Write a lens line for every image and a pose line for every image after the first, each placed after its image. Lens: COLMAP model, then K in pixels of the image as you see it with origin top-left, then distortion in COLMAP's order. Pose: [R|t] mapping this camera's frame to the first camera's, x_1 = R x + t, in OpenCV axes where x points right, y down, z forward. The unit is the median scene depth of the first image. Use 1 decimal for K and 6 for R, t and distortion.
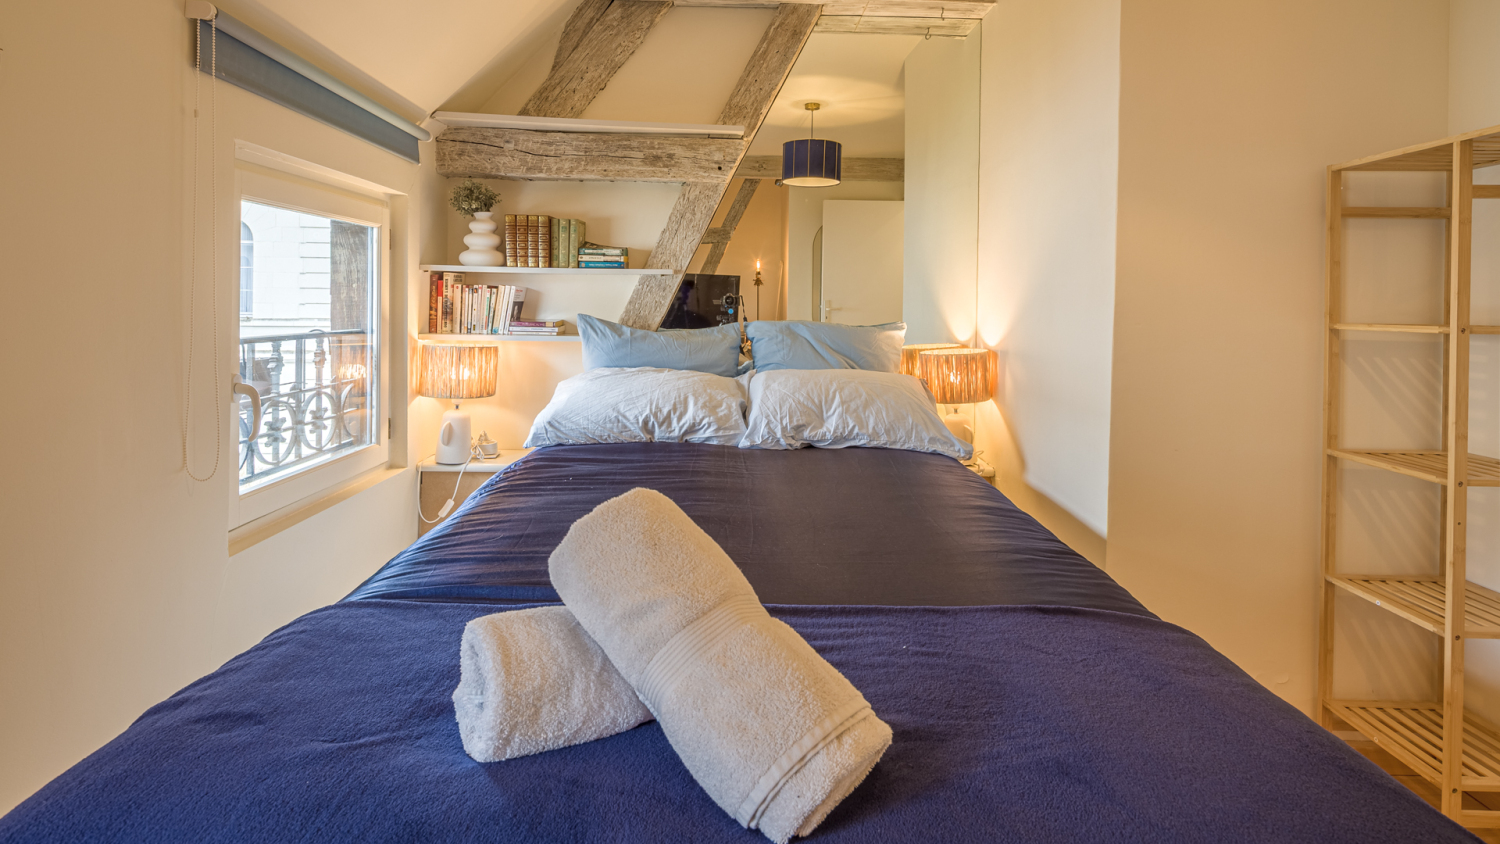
lens RADIAL K [[717.0, 0, 752.5], [0, 717.0, 296.1], [0, 0, 1]] dist [0.004229, -0.002368]
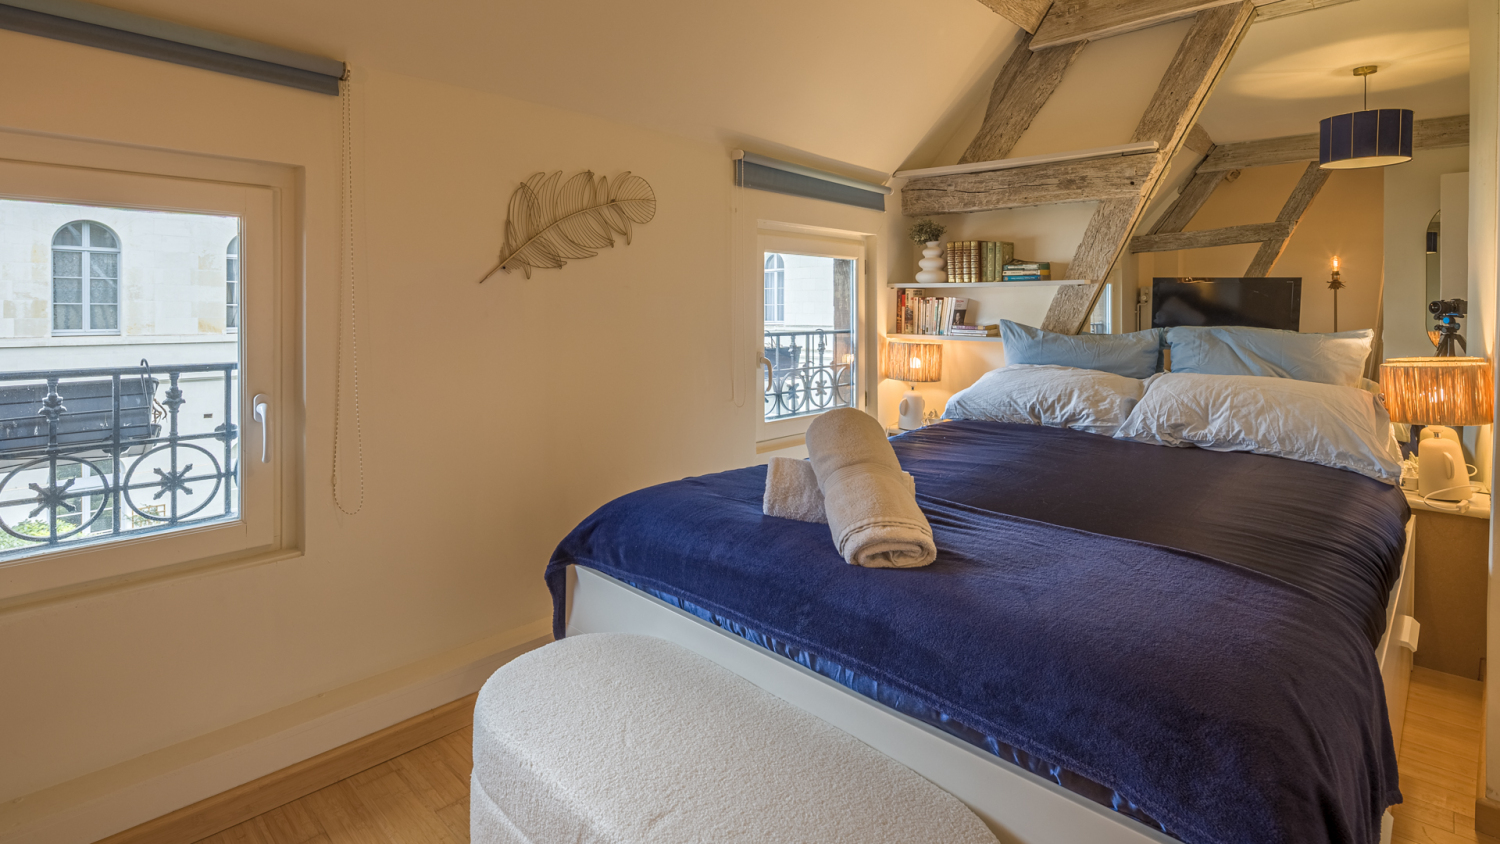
lens RADIAL K [[721.7, 0, 752.0], [0, 721.7, 285.9], [0, 0, 1]] dist [0.005453, -0.000678]
pose [[0.710663, -0.032647, -0.702775, 0.323149], [0.013310, 0.999368, -0.032966, 0.002979], [0.703407, 0.014074, 0.710648, -0.172298]]
